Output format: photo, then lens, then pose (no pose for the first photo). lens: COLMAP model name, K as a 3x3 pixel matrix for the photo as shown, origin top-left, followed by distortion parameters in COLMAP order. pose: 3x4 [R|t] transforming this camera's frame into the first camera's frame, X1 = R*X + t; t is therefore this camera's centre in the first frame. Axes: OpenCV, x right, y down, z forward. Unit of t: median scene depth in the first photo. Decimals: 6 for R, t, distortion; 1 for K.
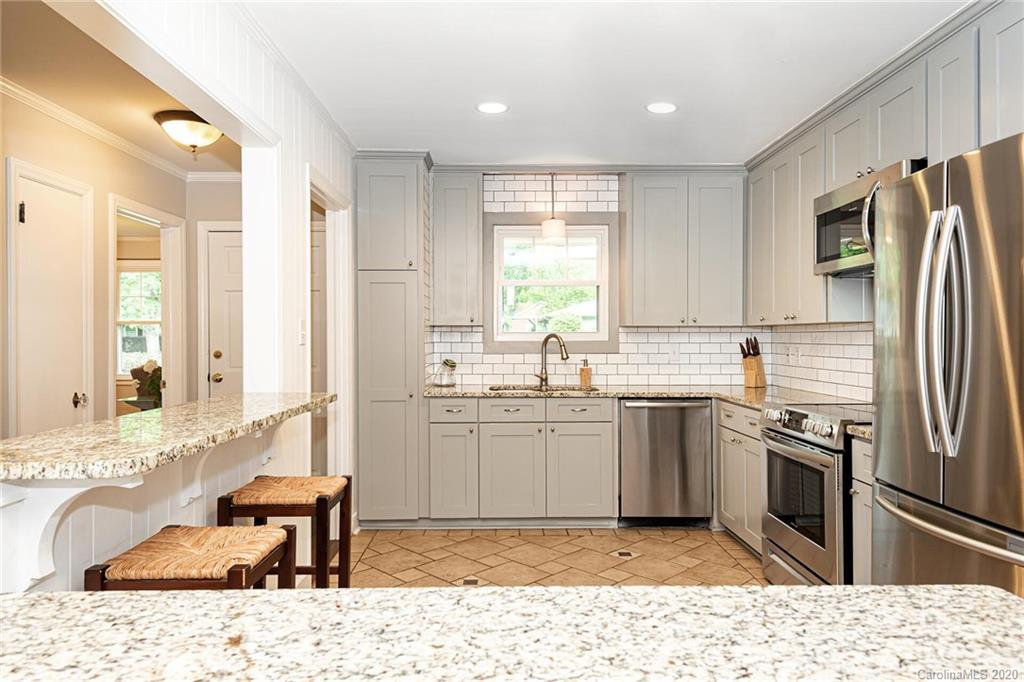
lens RADIAL K [[746.1, 0, 515.6], [0, 746.1, 324.7], [0, 0, 1]] dist [0.060913, -0.000669]
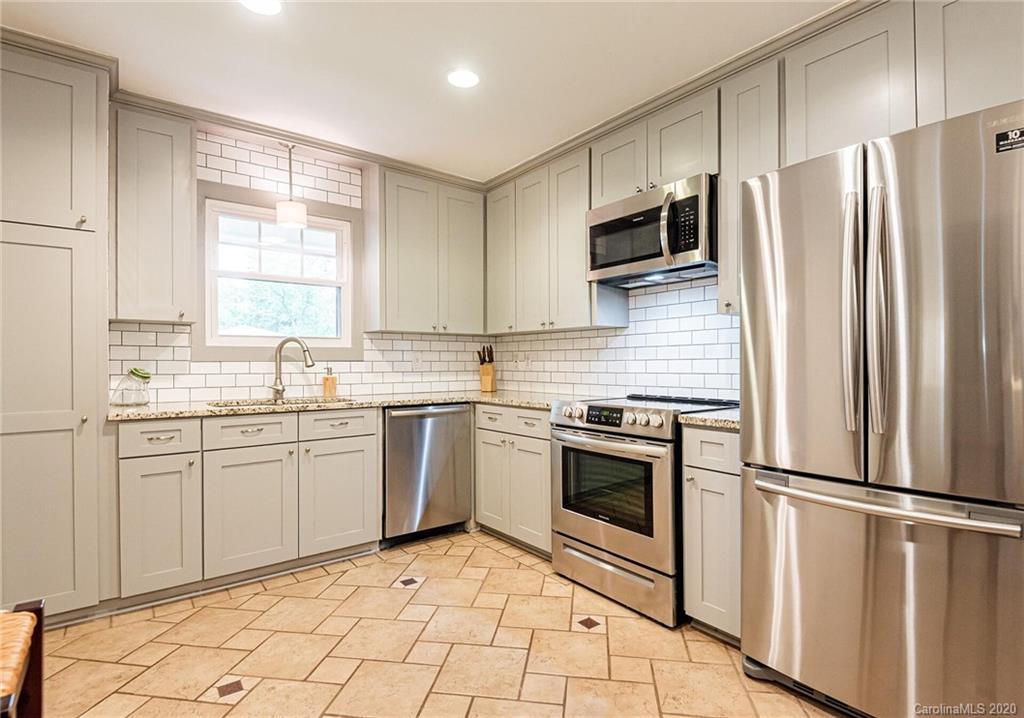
lens RADIAL K [[554.4, 0, 563.2], [0, 554.4, 358.1], [0, 0, 1]] dist [0.020225, -0.019505]
pose [[0.784256, -0.000767, 0.620437, -0.104148], [-0.002099, 0.999990, 0.003888, 0.034155], [-0.620434, -0.004351, 0.784247, 0.328474]]
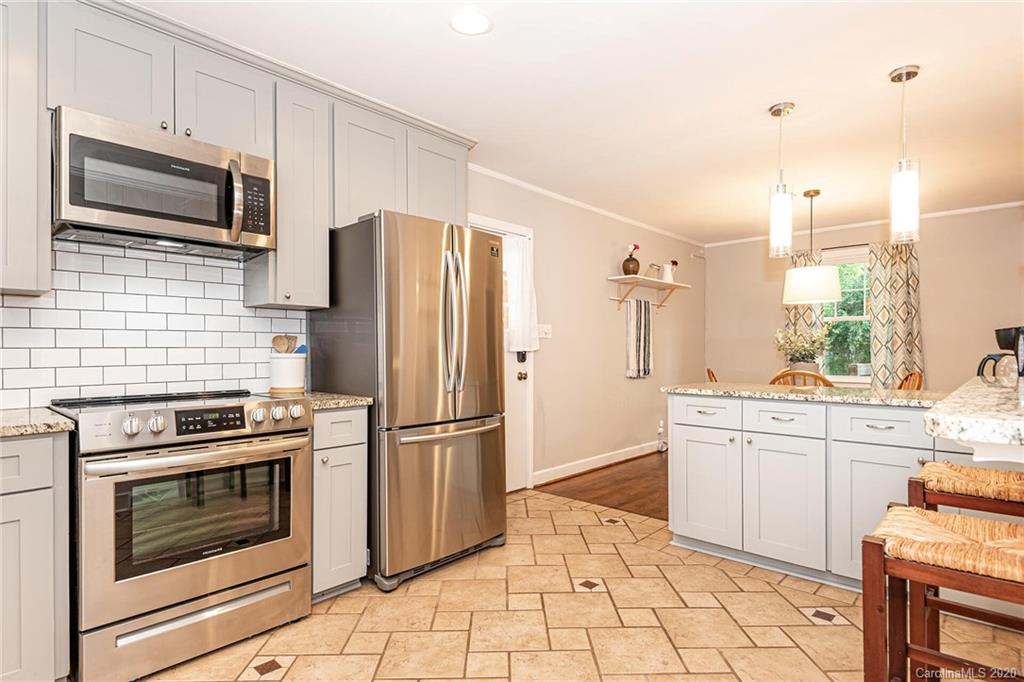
lens RADIAL K [[534.7, 0, 512.0], [0, 534.7, 341.0], [0, 0, 1]] dist [-0.000092, -0.000495]
pose [[-0.727791, 0.011412, 0.685704, -0.182100], [-0.005380, 0.999736, -0.022349, 0.040842], [-0.685778, -0.019955, -0.727537, 0.875721]]
